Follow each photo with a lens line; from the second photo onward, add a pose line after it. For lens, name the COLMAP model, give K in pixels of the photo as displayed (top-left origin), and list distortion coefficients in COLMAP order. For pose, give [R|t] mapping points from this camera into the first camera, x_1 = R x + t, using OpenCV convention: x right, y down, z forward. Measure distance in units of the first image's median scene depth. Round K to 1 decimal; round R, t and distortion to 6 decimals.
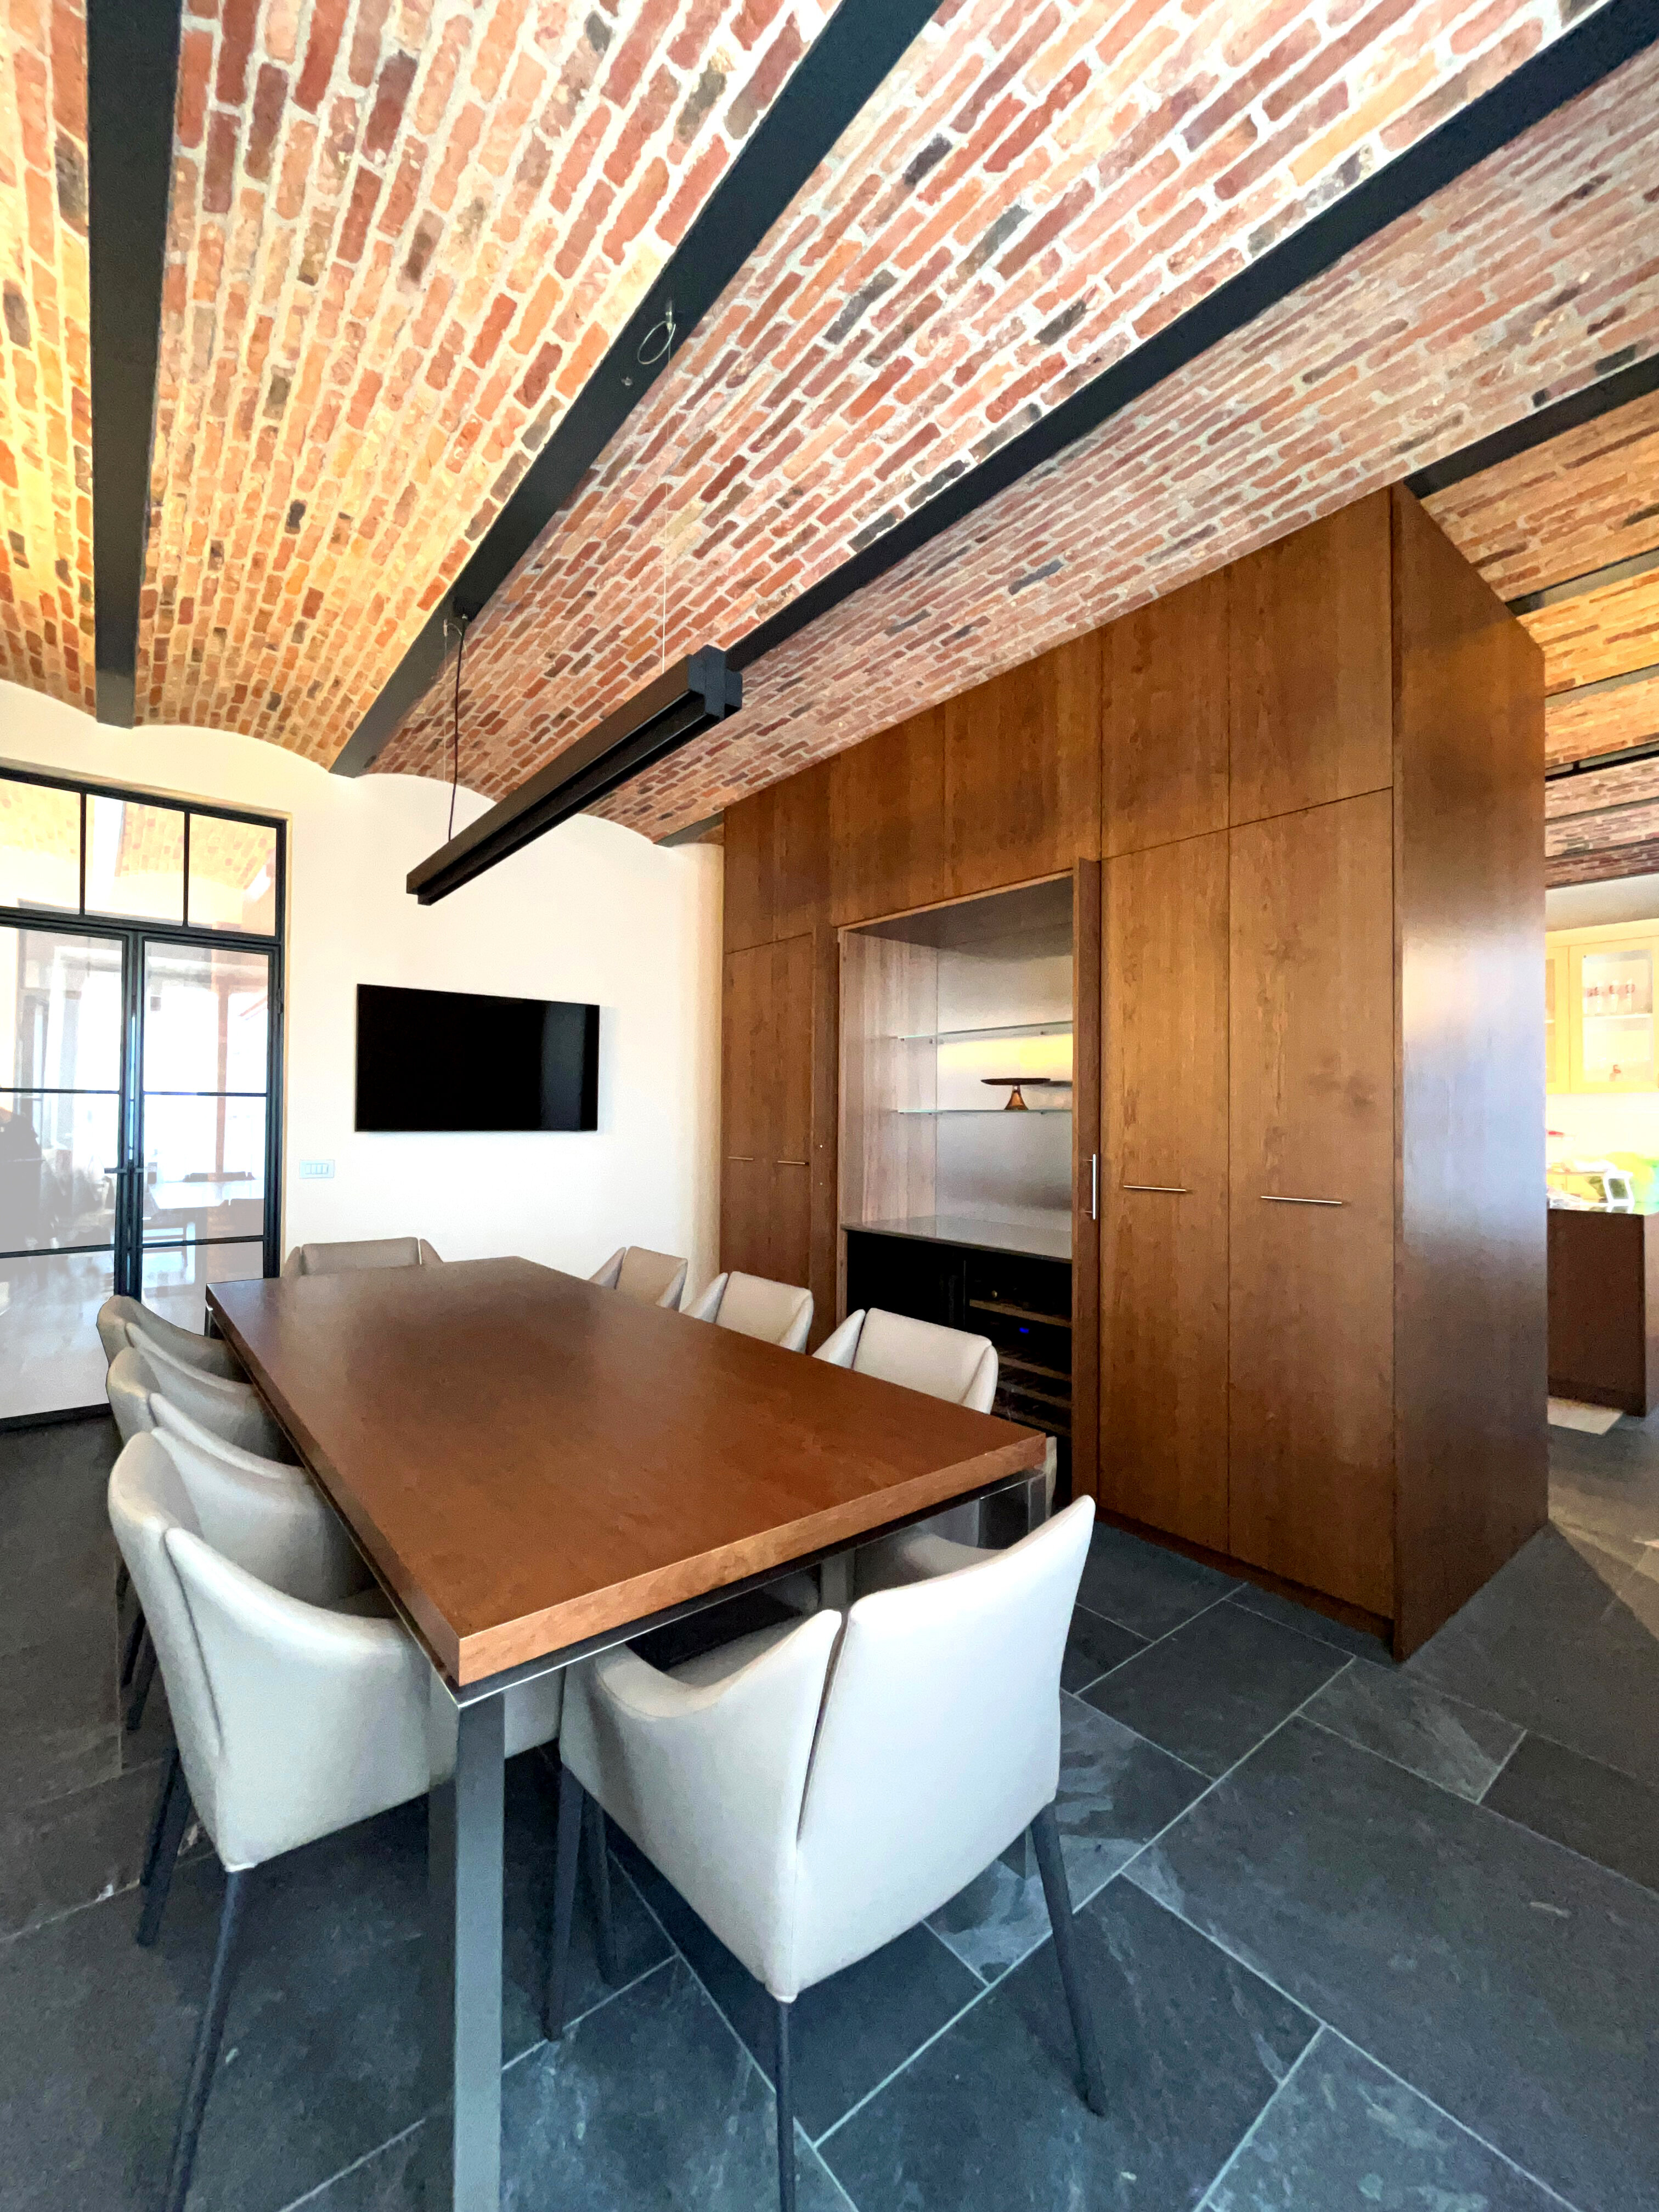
lens RADIAL K [[902.4, 0, 829.5], [0, 902.4, 1106.0], [0, 0, 1]] dist [0.000570, 0.000224]
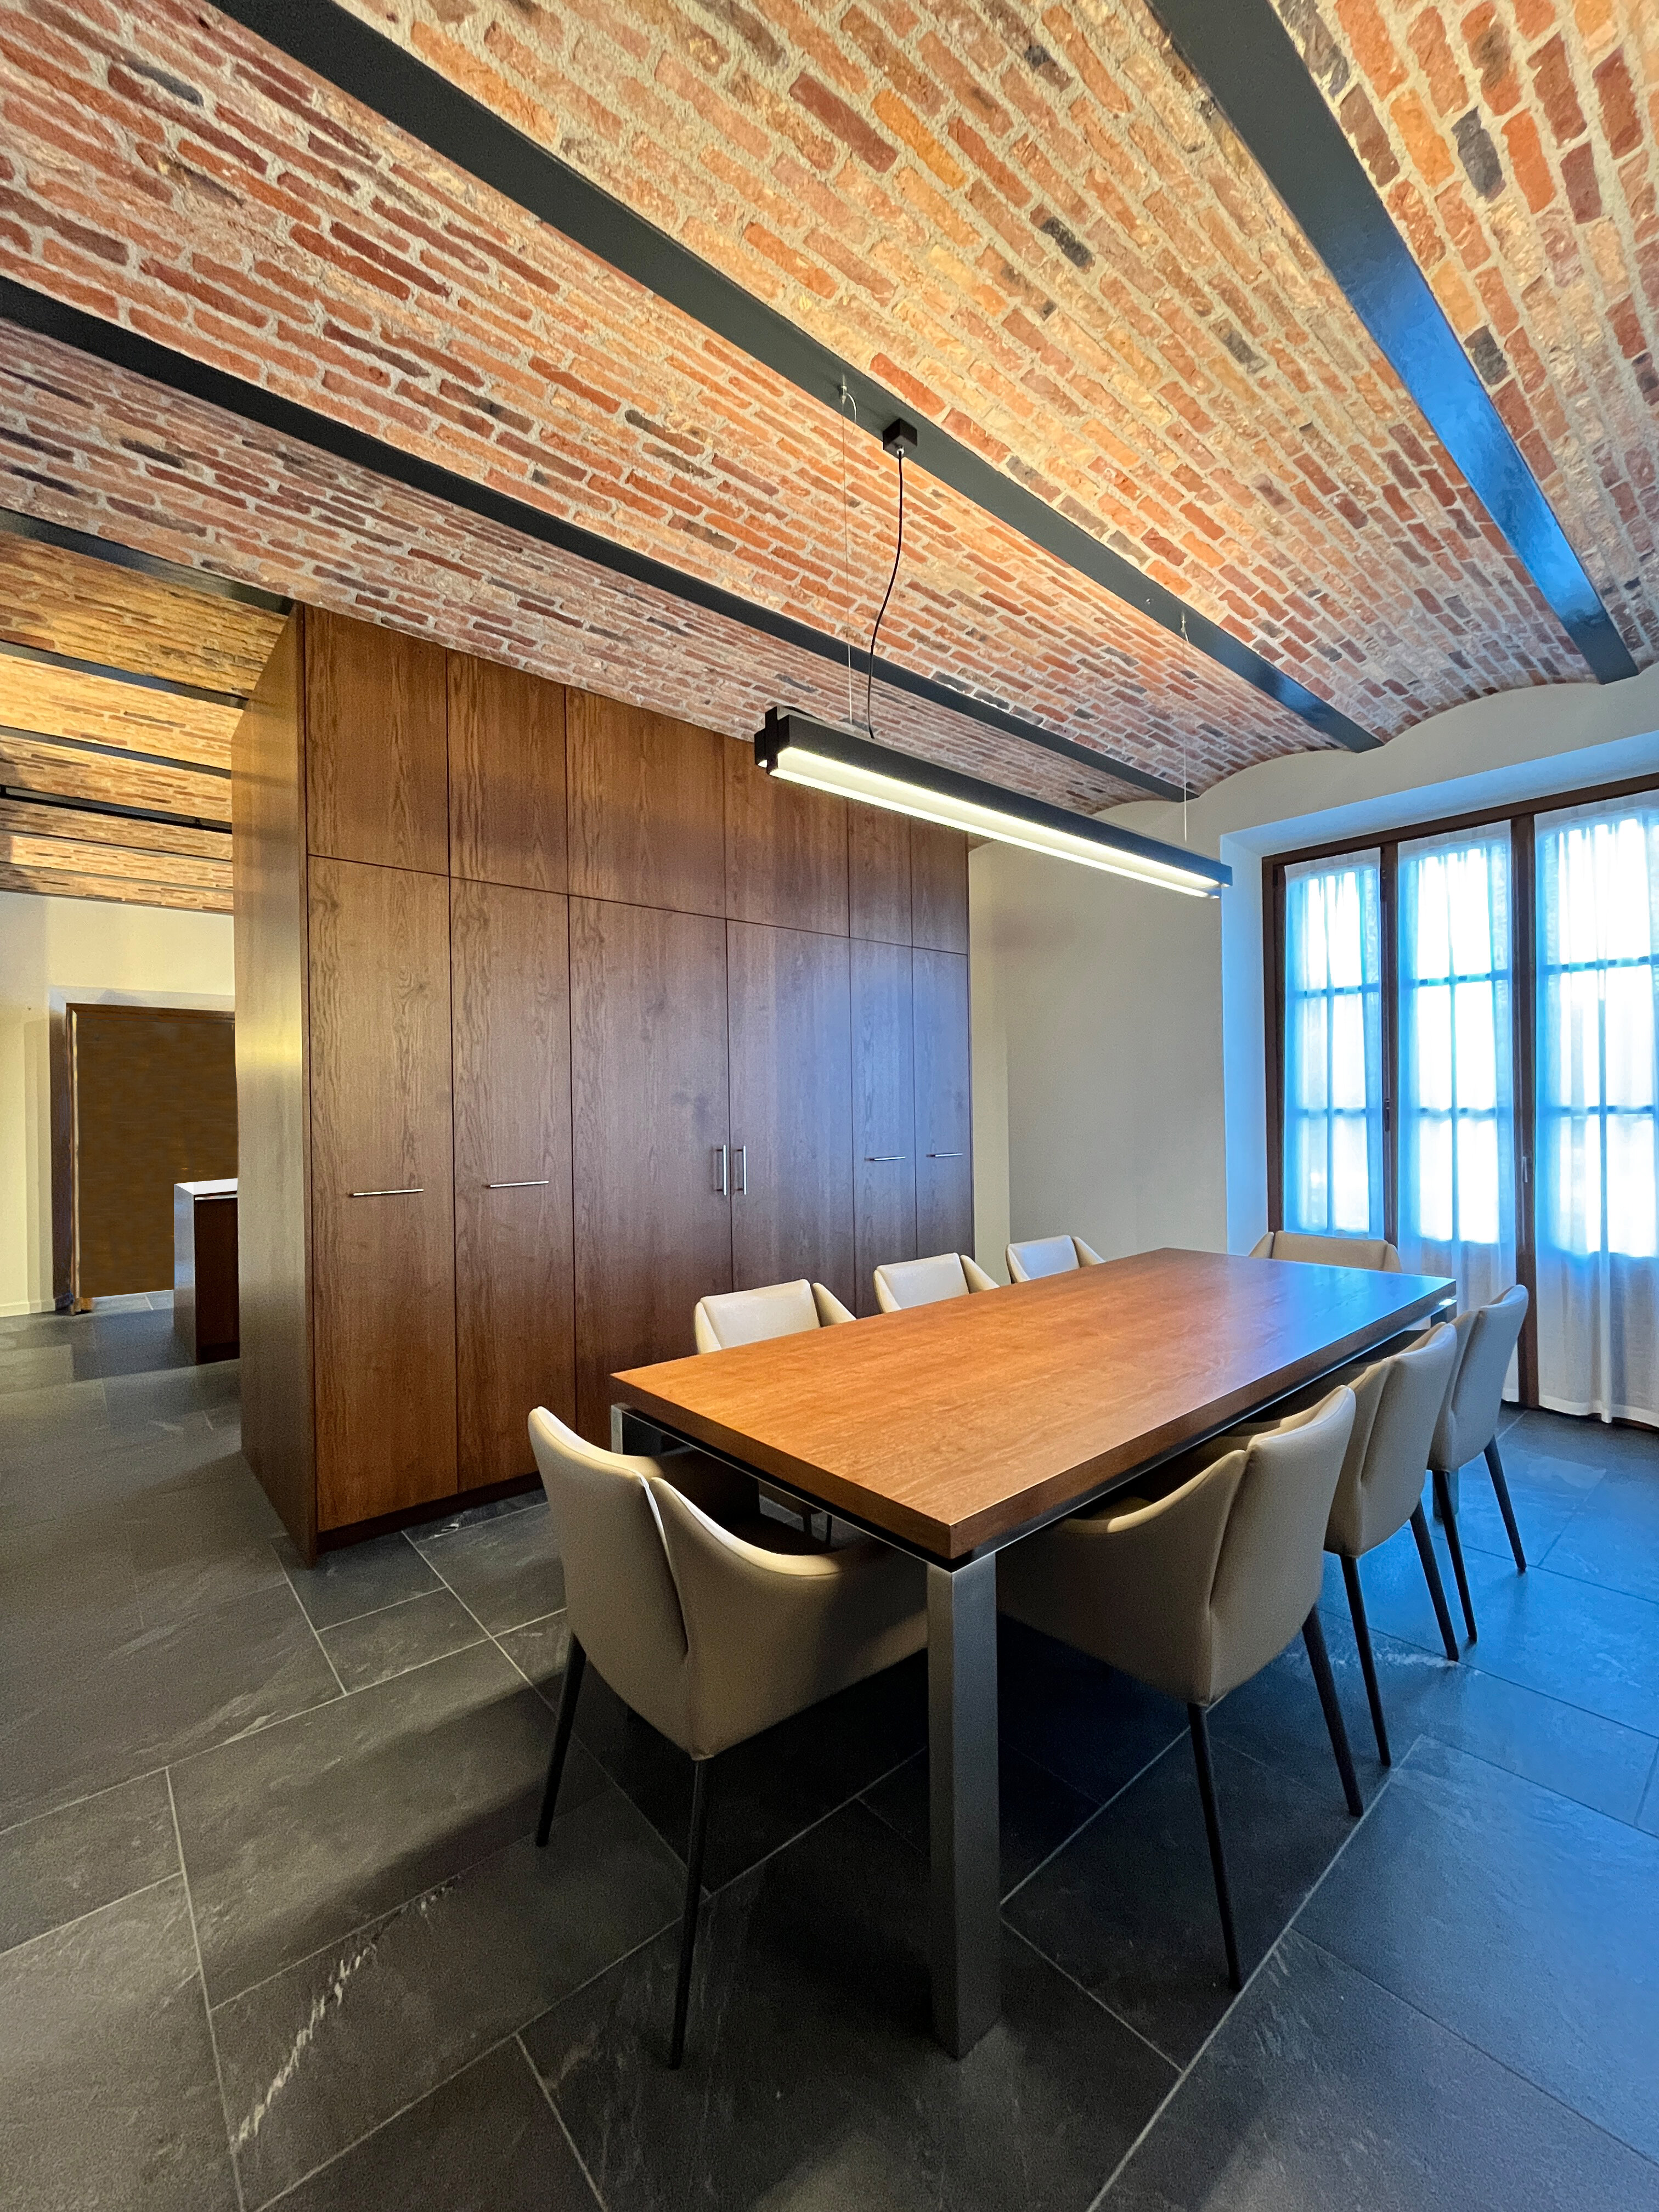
lens RADIAL K [[896.3, 0, 821.4], [0, 896.3, 1105.9], [0, 0, 1]] dist [-0.000581, -0.000685]
pose [[-0.026035, -0.005026, 0.999648, -1.575446], [0.002658, 0.999983, 0.005097, -0.012138], [-0.999657, 0.002790, -0.026021, 1.502750]]
